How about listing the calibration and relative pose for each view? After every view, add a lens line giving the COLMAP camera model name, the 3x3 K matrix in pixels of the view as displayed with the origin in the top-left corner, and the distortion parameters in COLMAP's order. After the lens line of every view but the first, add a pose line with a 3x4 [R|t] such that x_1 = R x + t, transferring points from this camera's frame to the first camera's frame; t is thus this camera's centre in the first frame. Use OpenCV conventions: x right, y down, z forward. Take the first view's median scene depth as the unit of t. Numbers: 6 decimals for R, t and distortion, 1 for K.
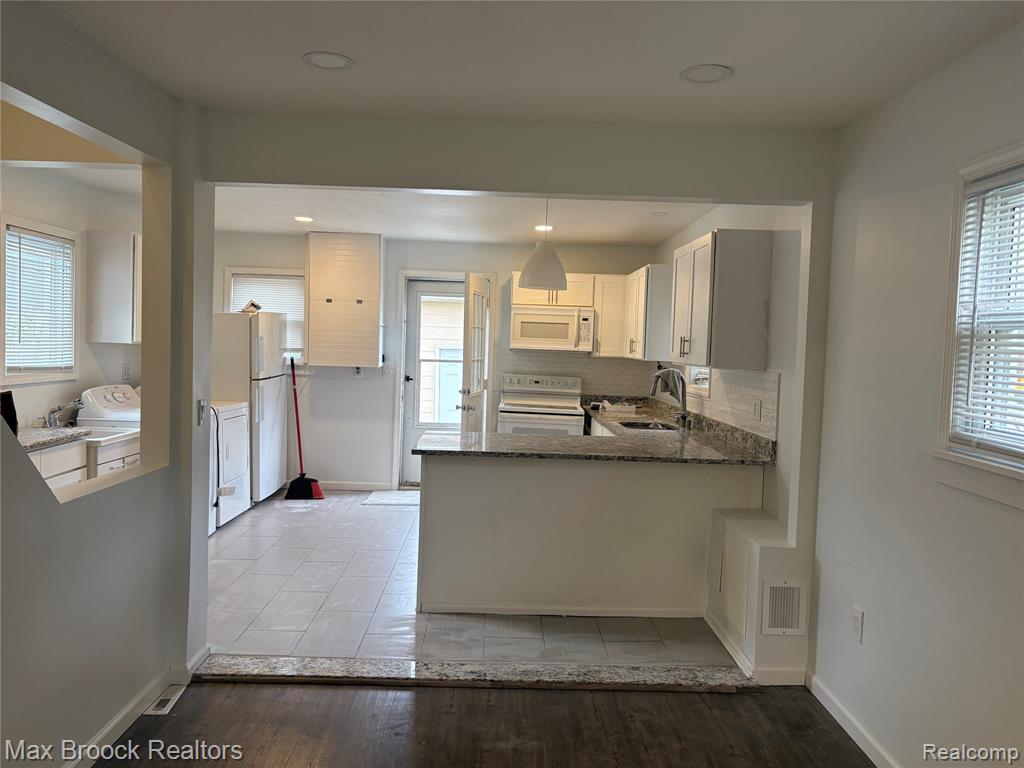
lens RADIAL K [[770.8, 0, 512.0], [0, 770.8, 384.0], [0, 0, 1]] dist [0.046634, -0.002208]
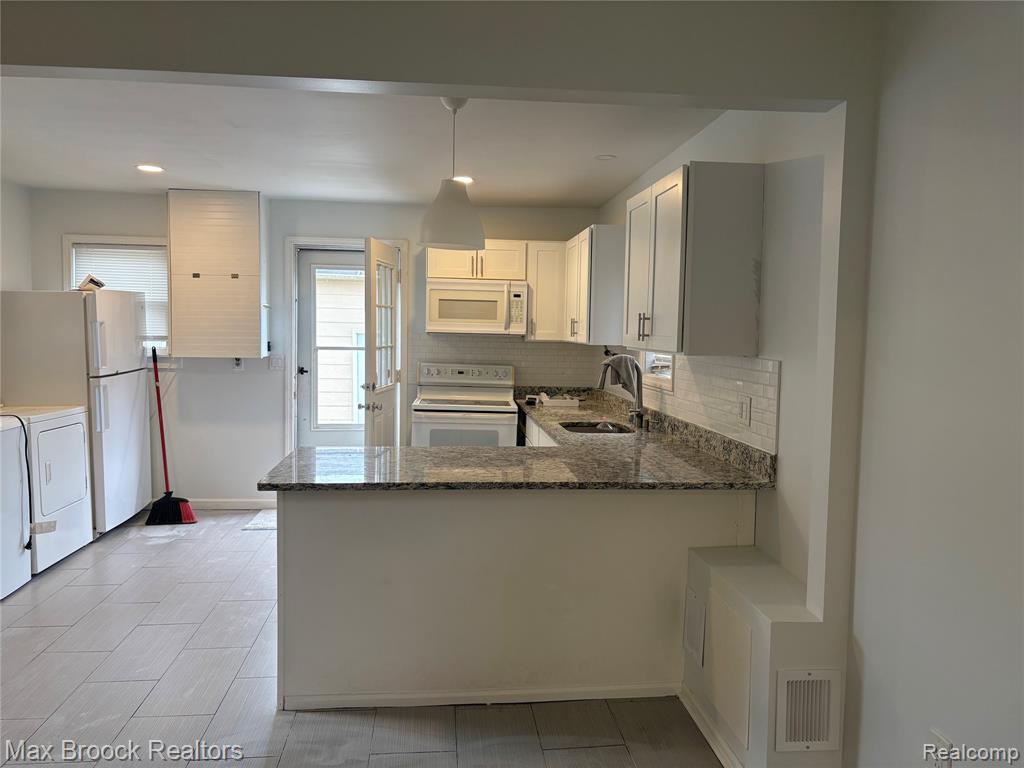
lens RADIAL K [[780.8, 0, 512.0], [0, 780.8, 384.0], [0, 0, 1]] dist [0.000479, -0.000858]
pose [[0.996709, -0.018900, 0.078831, 0.023611], [0.017321, 0.999636, 0.020670, -0.007151], [-0.079193, -0.019236, 0.996674, 0.177078]]
